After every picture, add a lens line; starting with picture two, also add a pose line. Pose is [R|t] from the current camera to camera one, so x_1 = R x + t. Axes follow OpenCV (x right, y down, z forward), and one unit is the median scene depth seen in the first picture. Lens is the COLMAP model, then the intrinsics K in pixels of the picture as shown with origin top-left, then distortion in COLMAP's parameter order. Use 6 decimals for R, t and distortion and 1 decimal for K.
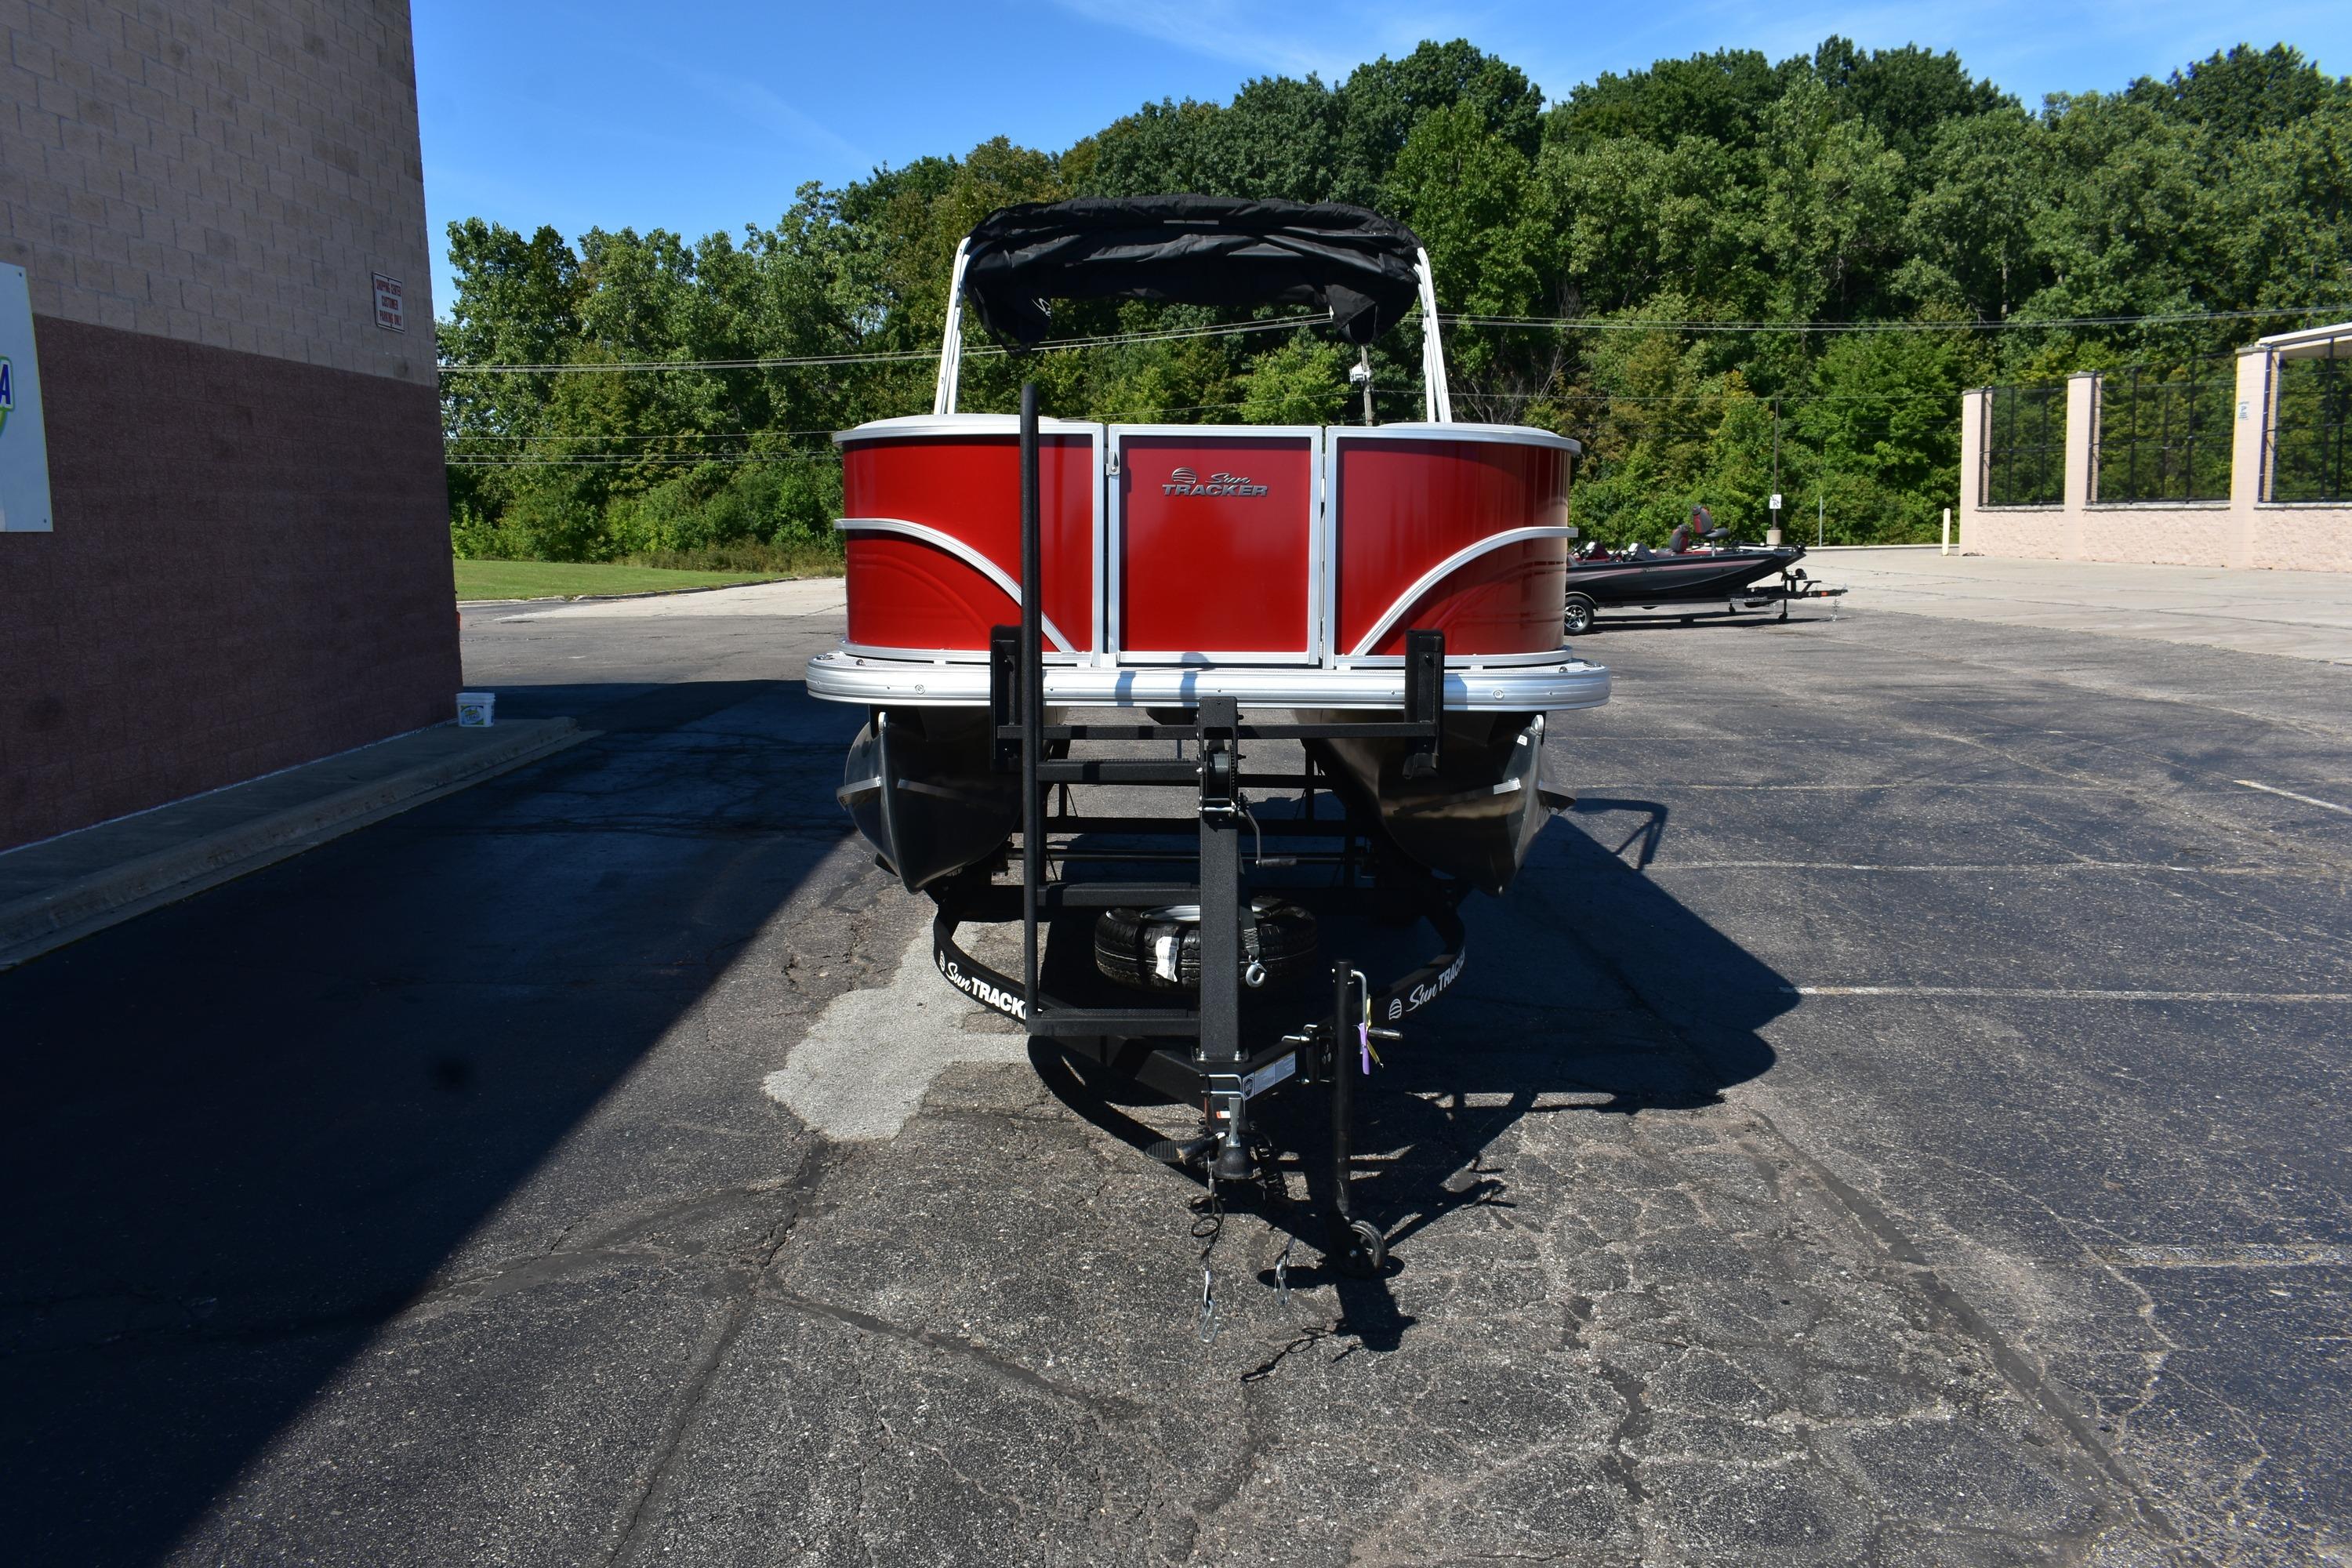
lens RADIAL K [[1803.0, 0, 1178.0], [0, 1803.0, 777.1], [0, 0, 1]] dist [-0.024945, 0.014591]
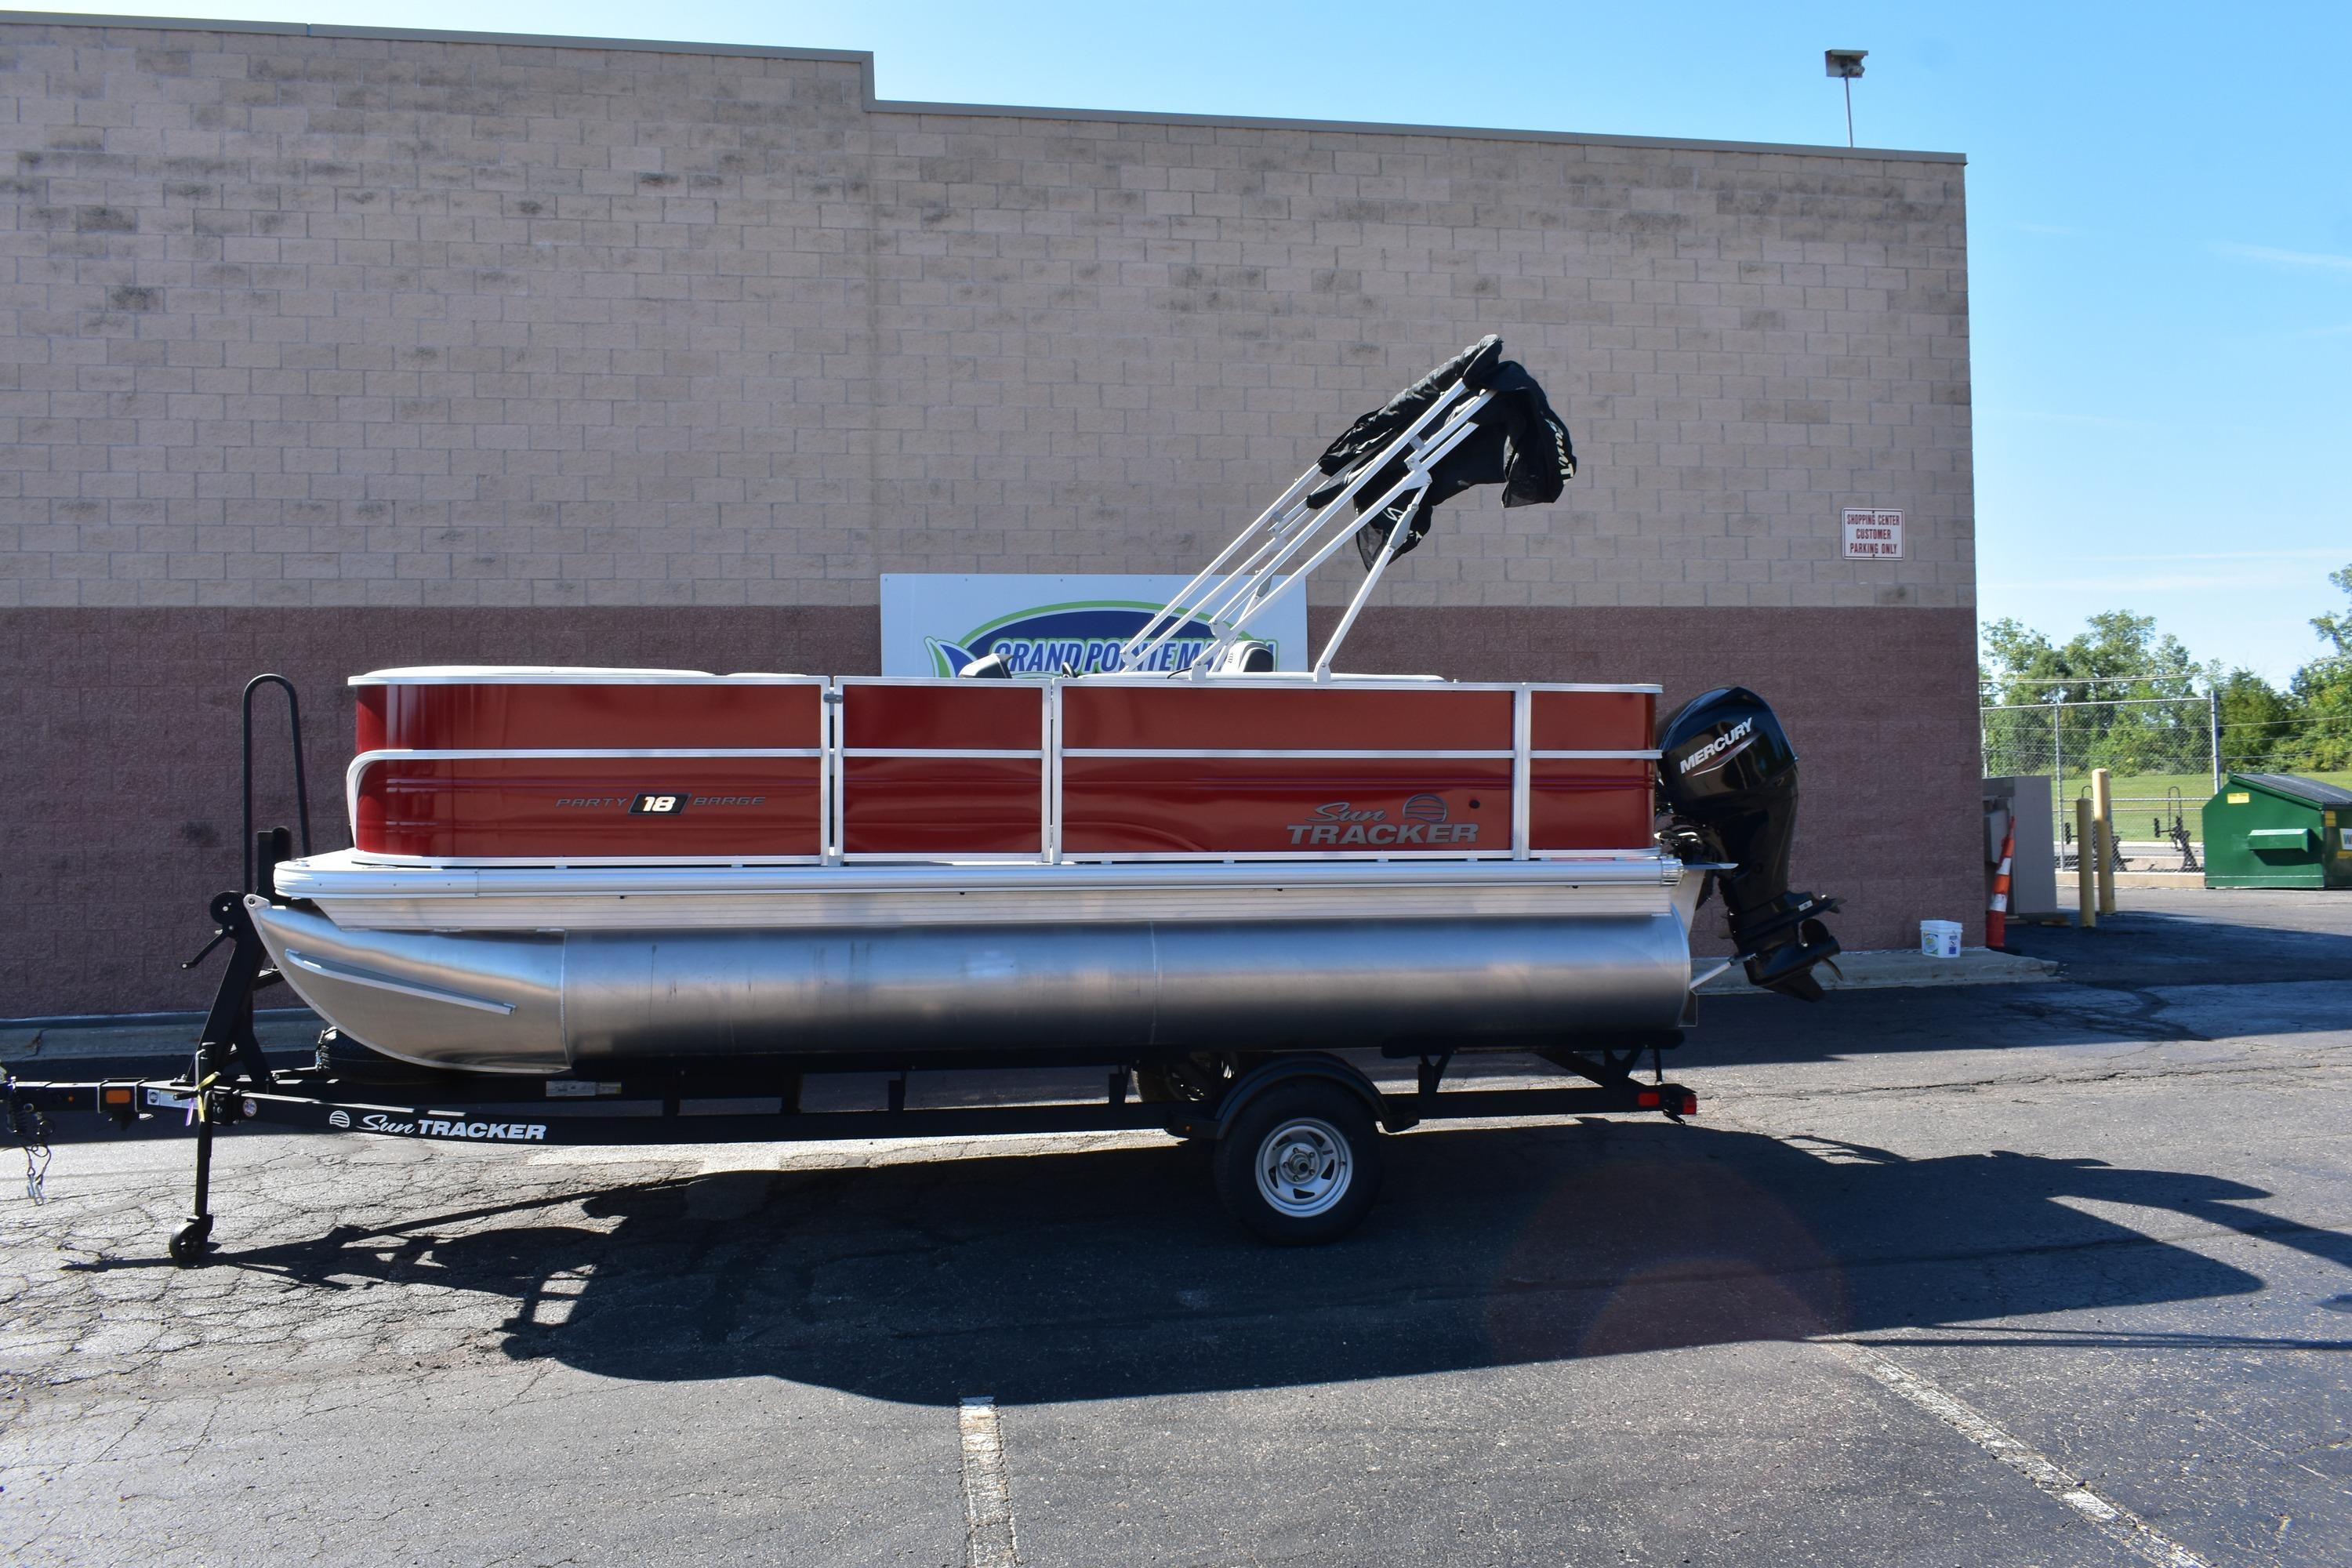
lens RADIAL K [[1803.0, 0, 1174.8], [0, 1803.0, 770.2], [0, 0, 1]] dist [-0.024945, 0.014591]
pose [[0.158973, -0.000957, -0.987283, 0.501578], [-0.125743, 0.991836, -0.021208, -0.056789], [0.979243, 0.127516, 0.157555, 0.453686]]
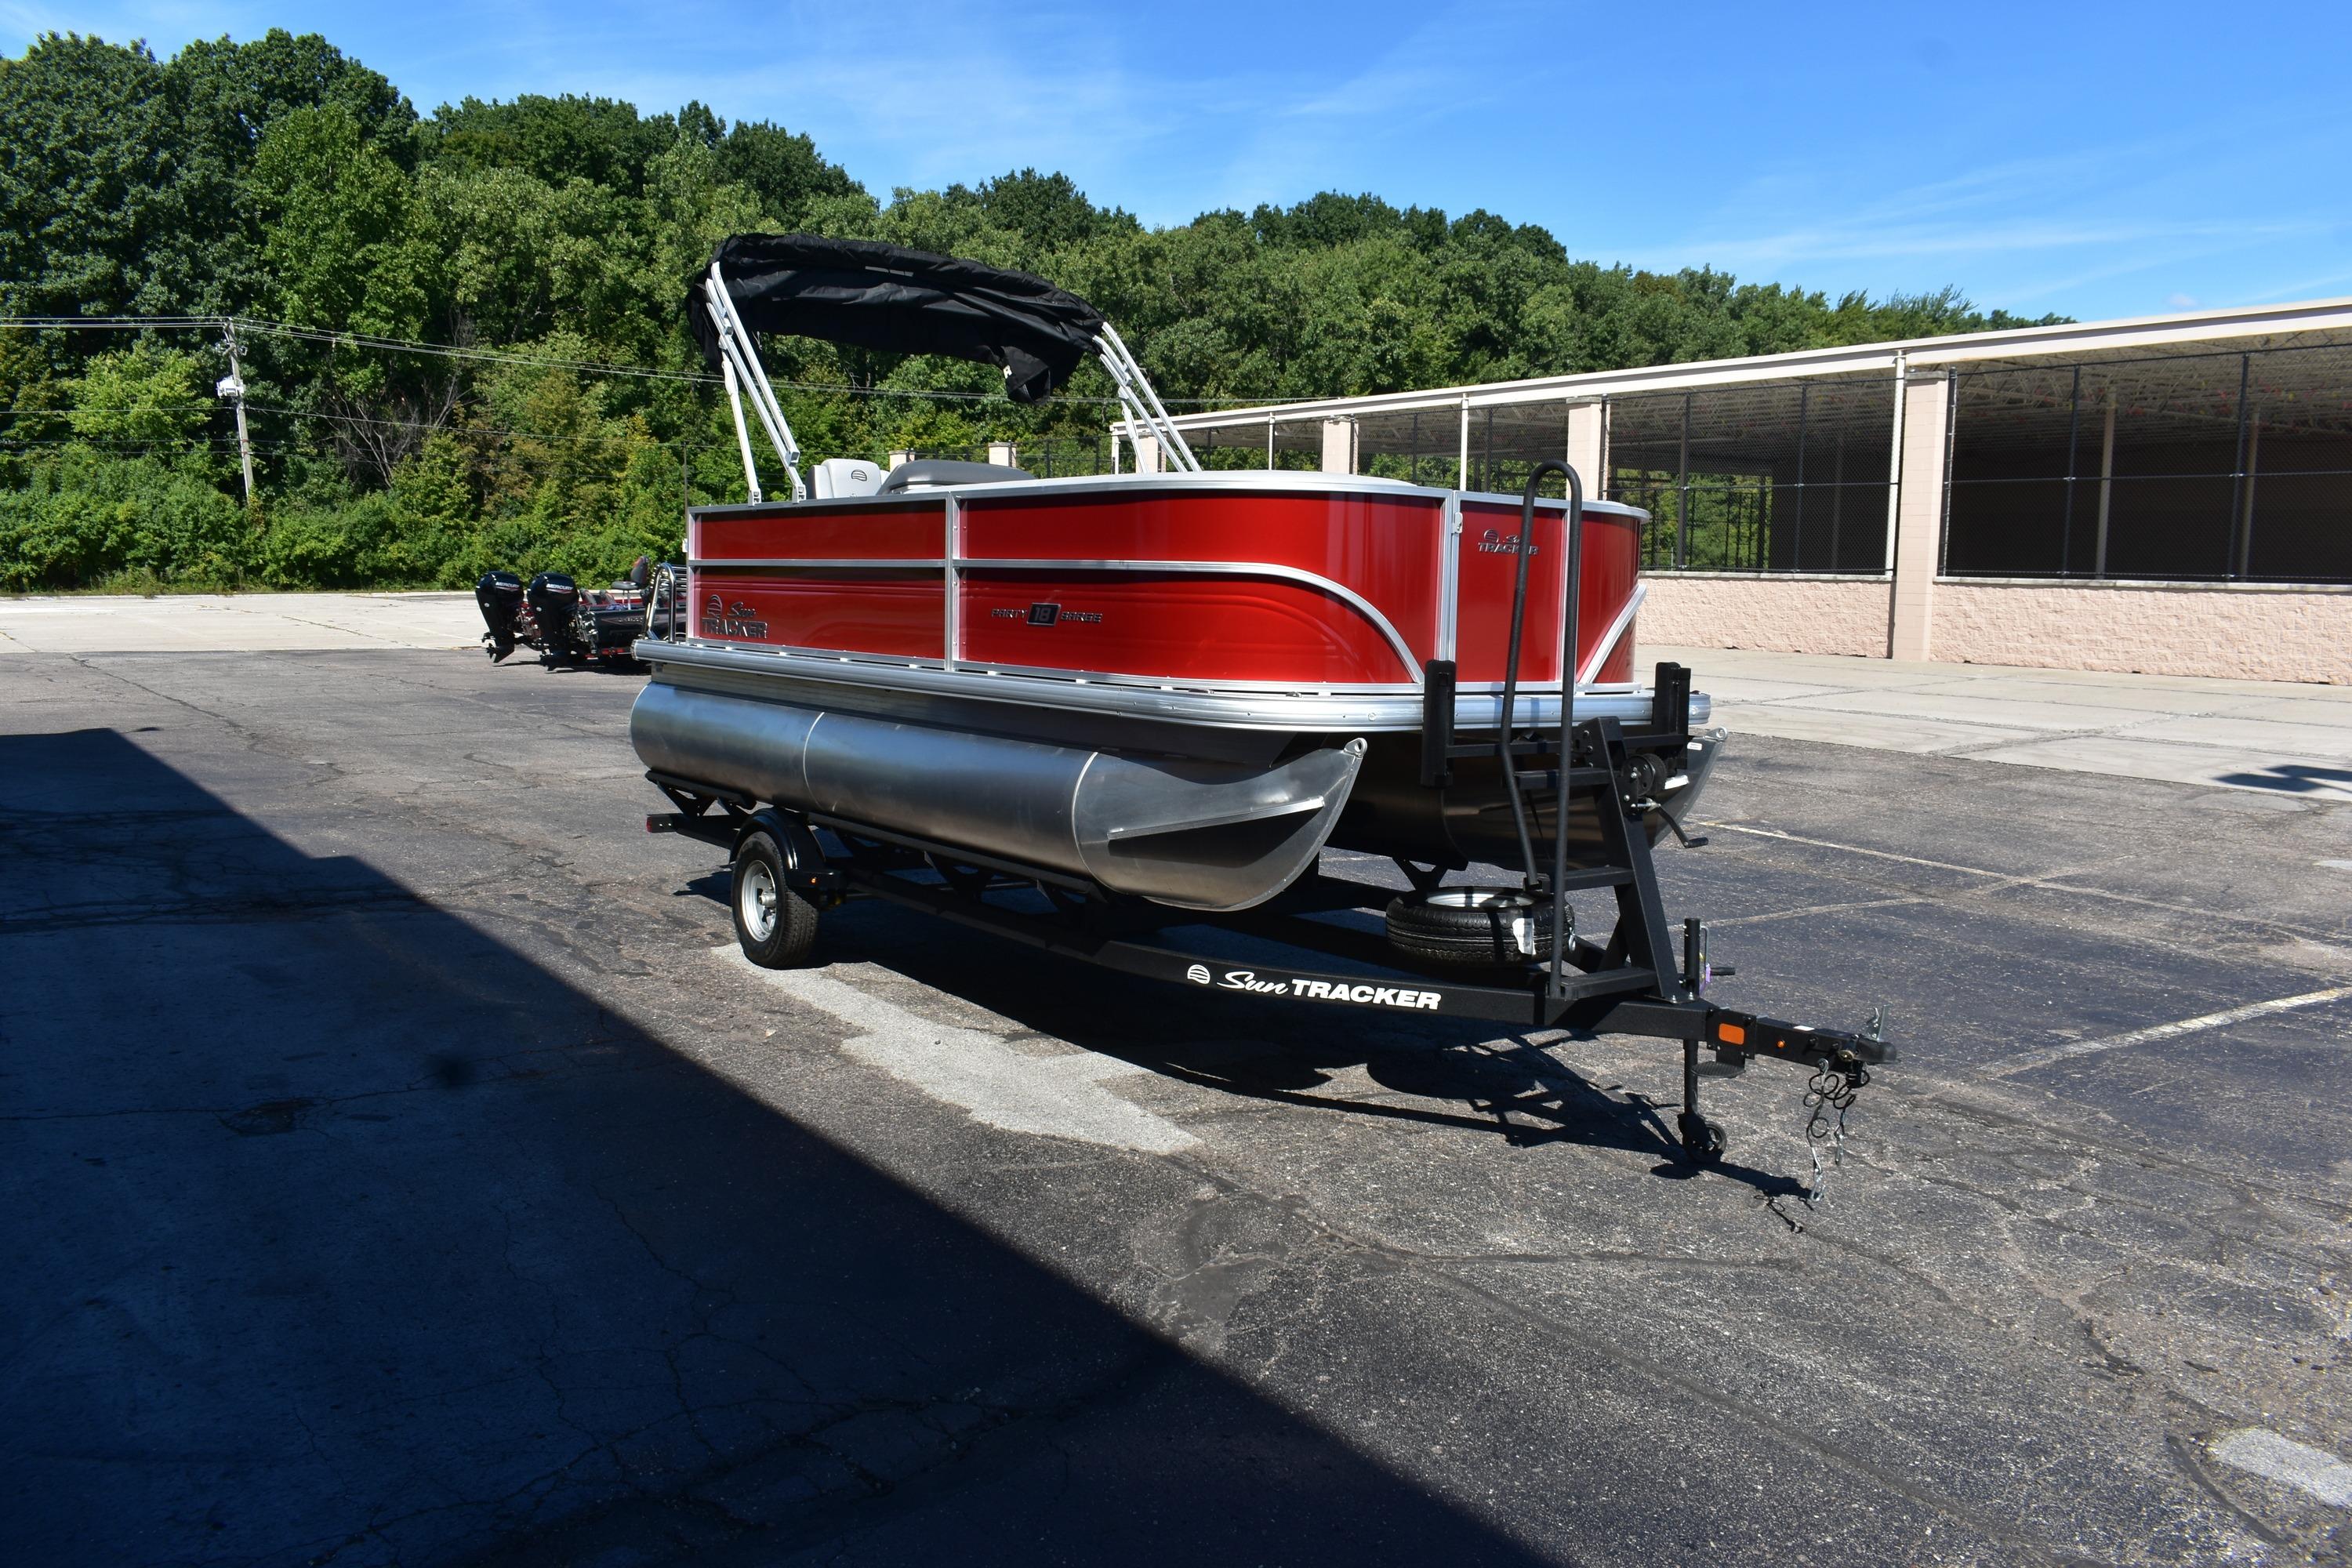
lens RADIAL K [[1803.0, 0, 1179.1], [0, 1803.0, 777.2], [0, 0, 1]] dist [-0.024945, 0.014591]
pose [[0.805208, -0.041248, 0.591556, -0.287350], [0.054594, 0.998498, -0.004688, -0.003970], [-0.590474, 0.036070, 0.806250, 0.052012]]
